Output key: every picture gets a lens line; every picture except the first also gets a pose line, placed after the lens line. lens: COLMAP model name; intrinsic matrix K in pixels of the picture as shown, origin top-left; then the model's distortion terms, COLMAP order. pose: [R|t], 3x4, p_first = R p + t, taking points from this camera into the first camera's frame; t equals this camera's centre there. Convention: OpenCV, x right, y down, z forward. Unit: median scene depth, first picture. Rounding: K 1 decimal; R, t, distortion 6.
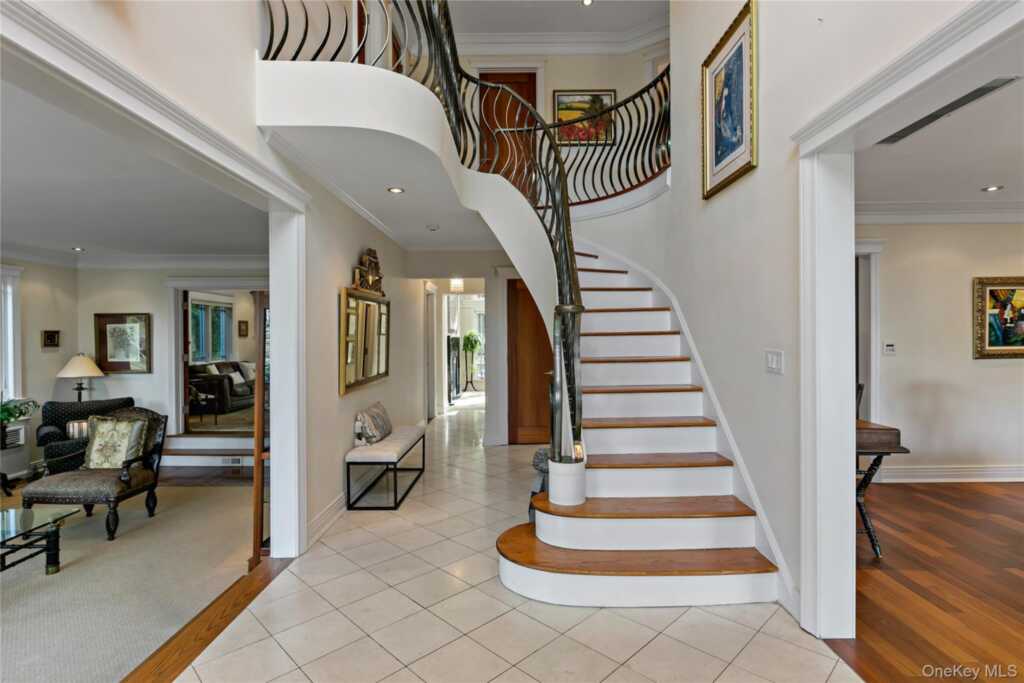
lens RADIAL K [[507.8, 0, 513.1], [0, 507.8, 341.0], [0, 0, 1]] dist [-0.006543, 0.000659]
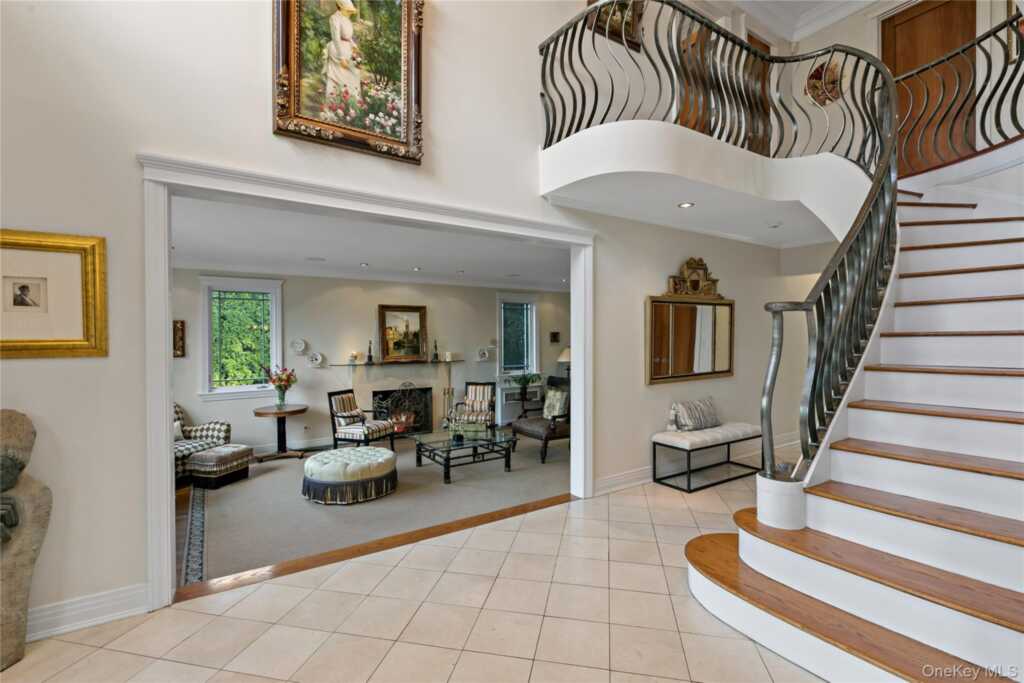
lens RADIAL K [[458.4, 0, 507.8], [0, 458.4, 340.8], [0, 0, 1]] dist [0.002753, -0.001678]
pose [[0.547848, 0.010162, -0.836516, 0.414259], [-0.007836, 0.999945, 0.007016, -0.003555], [0.836541, 0.002711, 0.547898, 0.131085]]
